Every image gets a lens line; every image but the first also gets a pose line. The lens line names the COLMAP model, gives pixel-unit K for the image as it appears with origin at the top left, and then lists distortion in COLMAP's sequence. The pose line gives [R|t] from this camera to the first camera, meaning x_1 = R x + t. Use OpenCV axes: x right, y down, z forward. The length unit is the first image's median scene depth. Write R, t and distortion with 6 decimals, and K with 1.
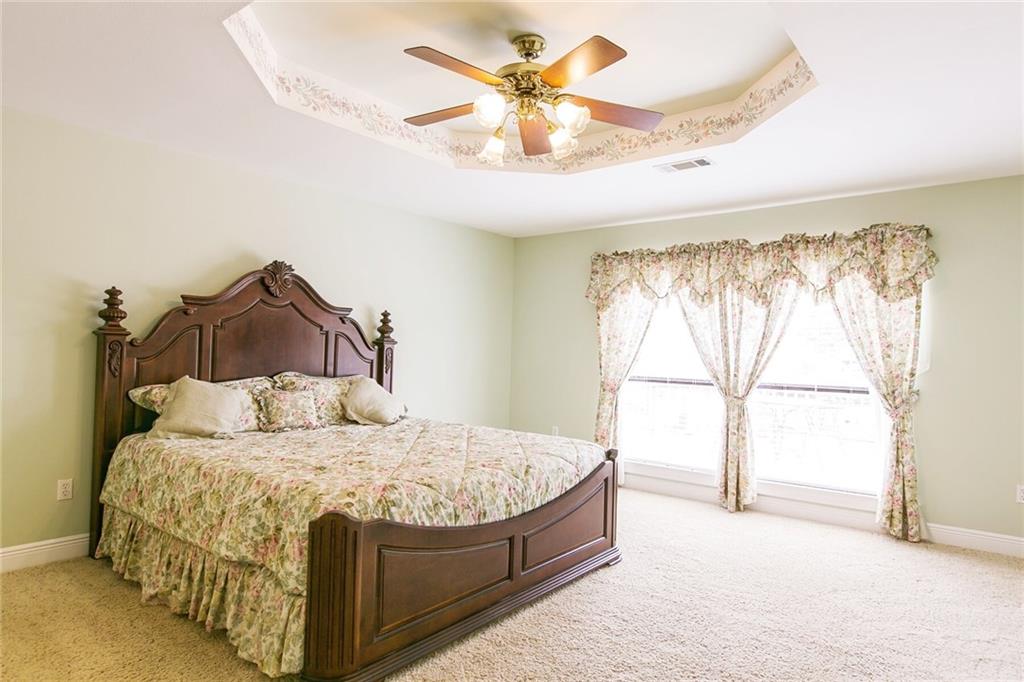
lens RADIAL K [[621.2, 0, 511.1], [0, 621.2, 339.3], [0, 0, 1]] dist [-0.010632, -0.000420]
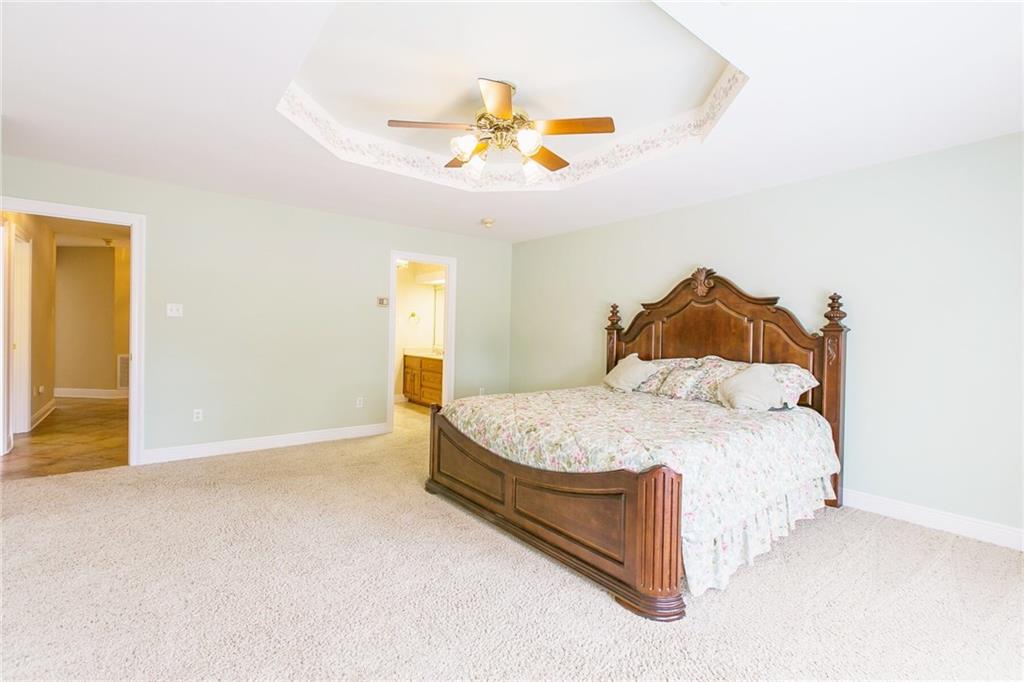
lens RADIAL K [[467.6, 0, 510.9], [0, 467.6, 341.4], [0, 0, 1]] dist [0.004155, 0.000094]
pose [[-0.228989, -0.007811, -0.973398, 0.729794], [-0.001920, 0.999969, -0.007572, 0.036637], [0.973427, 0.000135, -0.228997, 0.939752]]
